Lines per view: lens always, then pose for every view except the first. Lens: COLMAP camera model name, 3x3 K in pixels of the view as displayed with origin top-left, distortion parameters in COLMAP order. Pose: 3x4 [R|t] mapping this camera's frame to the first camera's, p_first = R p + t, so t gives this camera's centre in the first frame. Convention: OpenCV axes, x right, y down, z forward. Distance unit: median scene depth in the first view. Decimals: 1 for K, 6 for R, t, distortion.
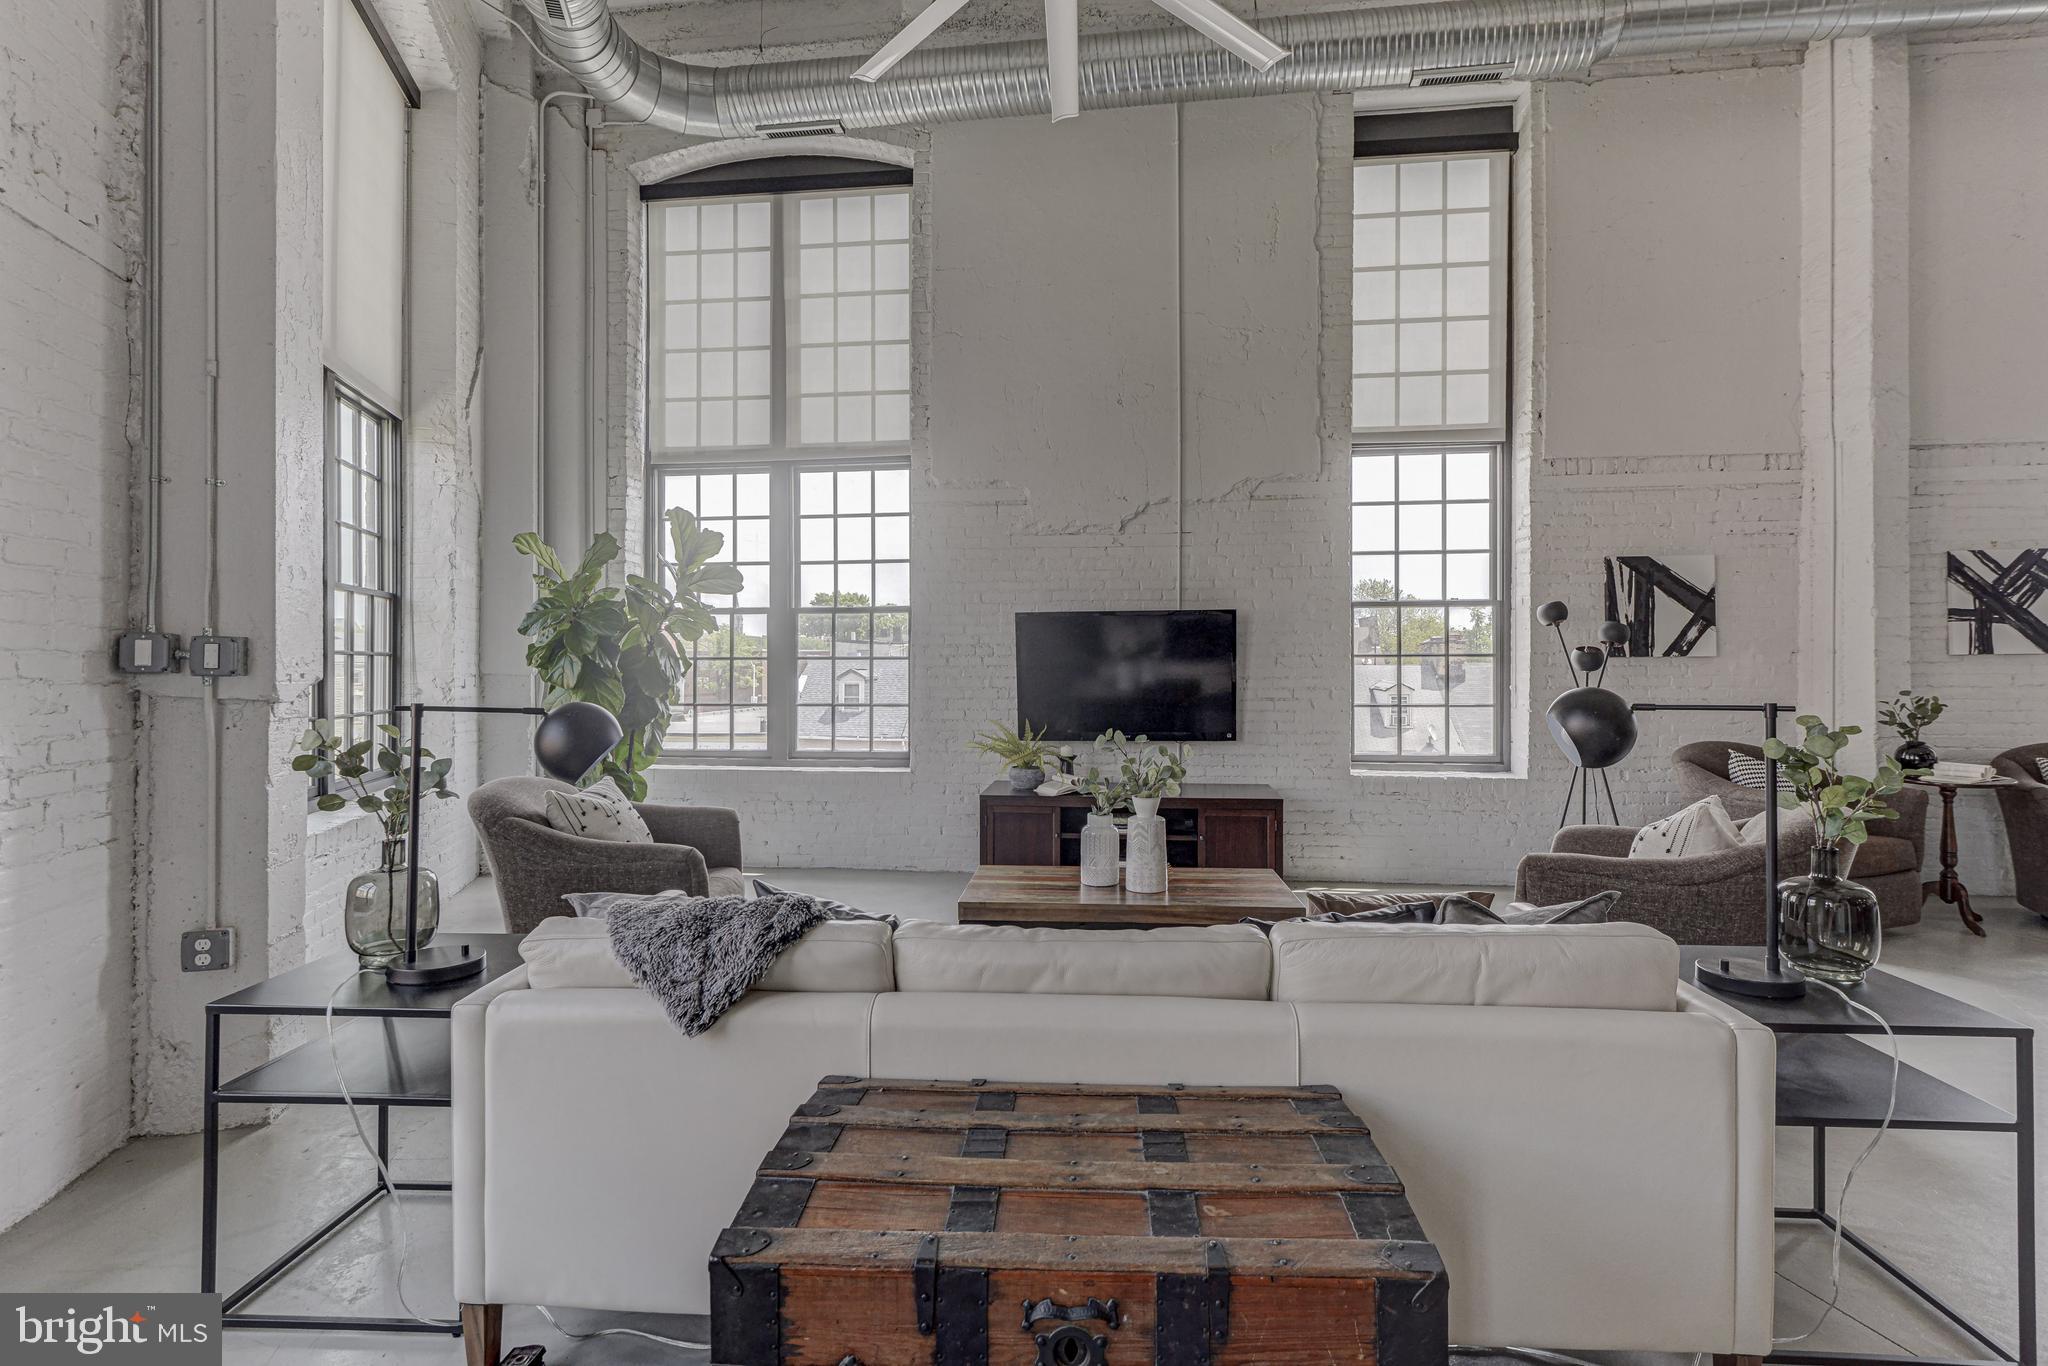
lens RADIAL K [[983.2, 0, 1021.5], [0, 983.2, 665.8], [0, 0, 1]] dist [0.001890, -0.001151]
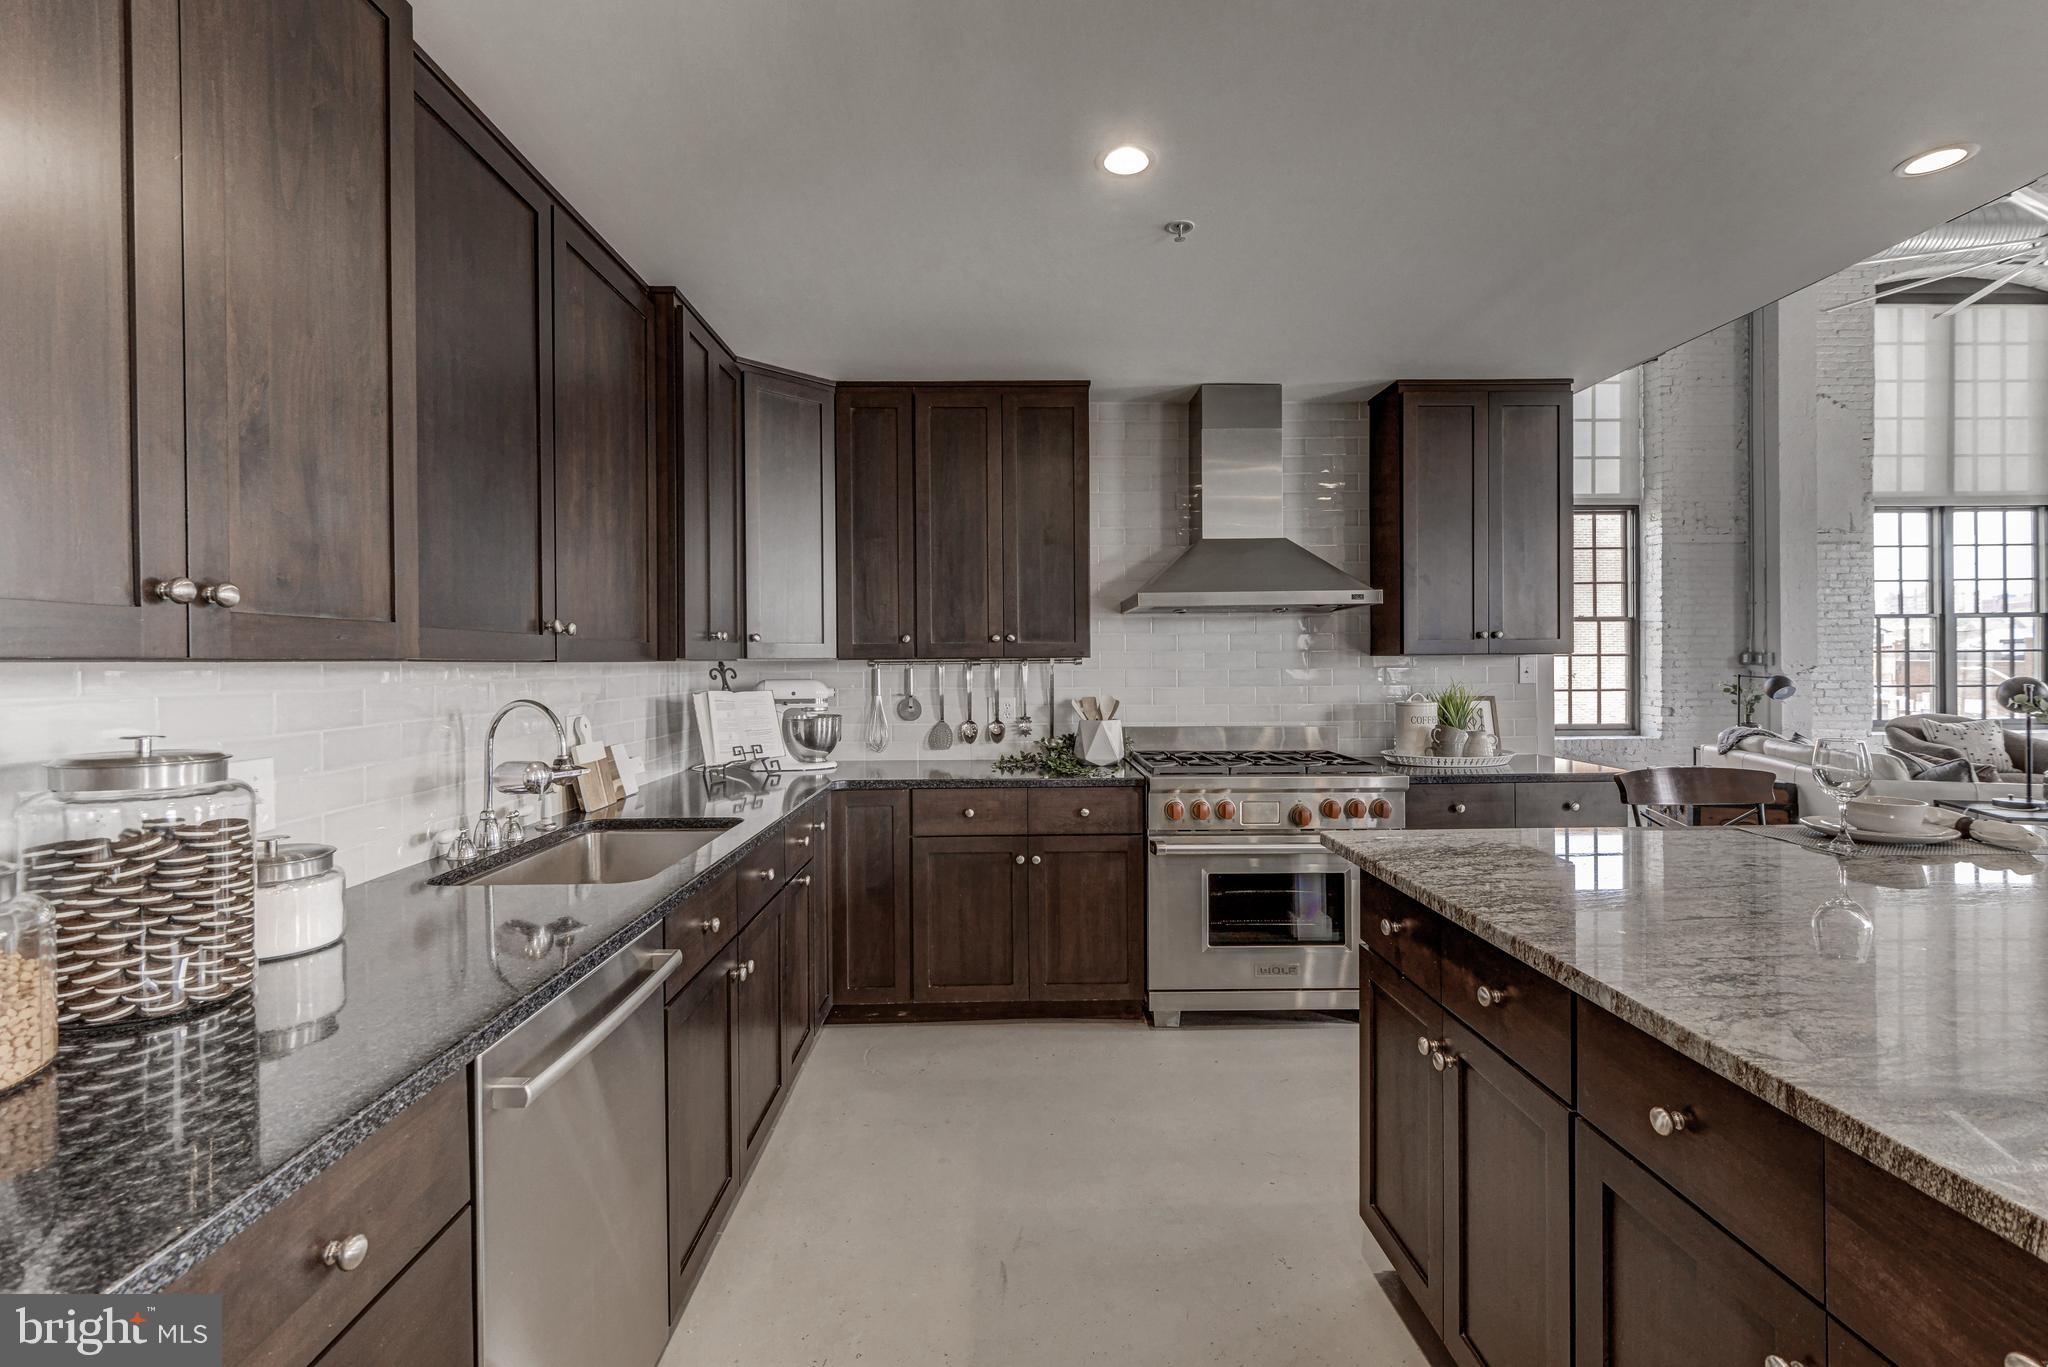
lens RADIAL K [[924.7, 0, 1025.0], [0, 924.7, 665.8], [0, 0, 1]] dist [0.009622, -0.005891]
pose [[-0.242197, 0.009127, -0.970184, 1.168565], [0.013621, 0.999889, 0.006006, -0.016602], [0.970132, -0.011760, -0.242294, -0.248058]]
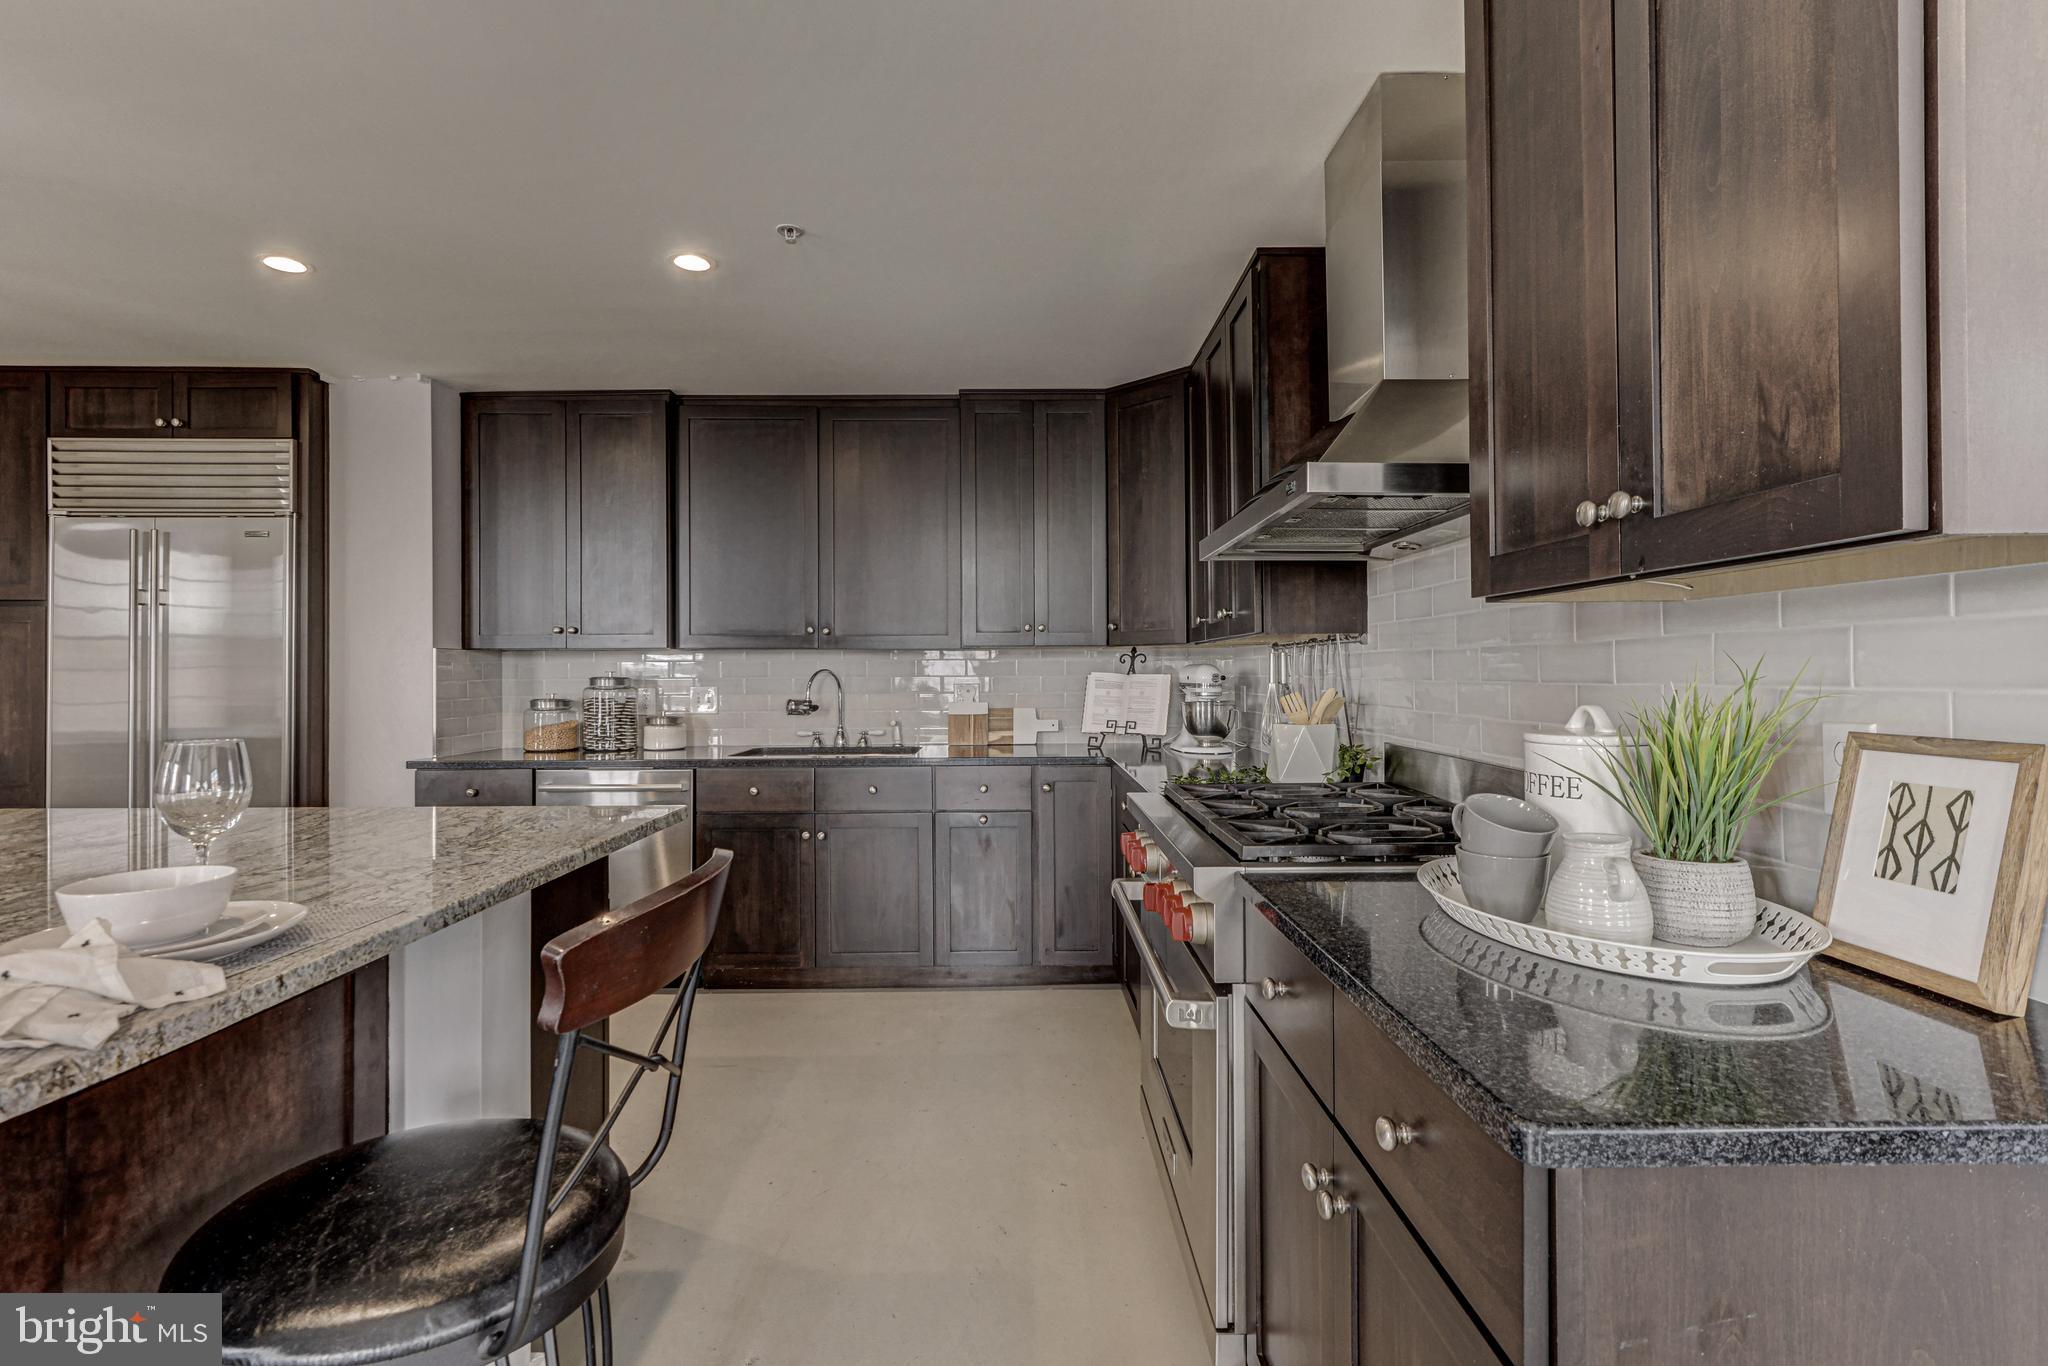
lens RADIAL K [[924.7, 0, 1025.0], [0, 924.7, 665.3], [0, 0, 1]] dist [0.009622, -0.005891]
pose [[-0.967847, 0.007377, 0.251431, 0.536505], [0.004426, 0.999915, -0.012299, 0.002824], [-0.251500, -0.010791, -0.967797, 0.112548]]
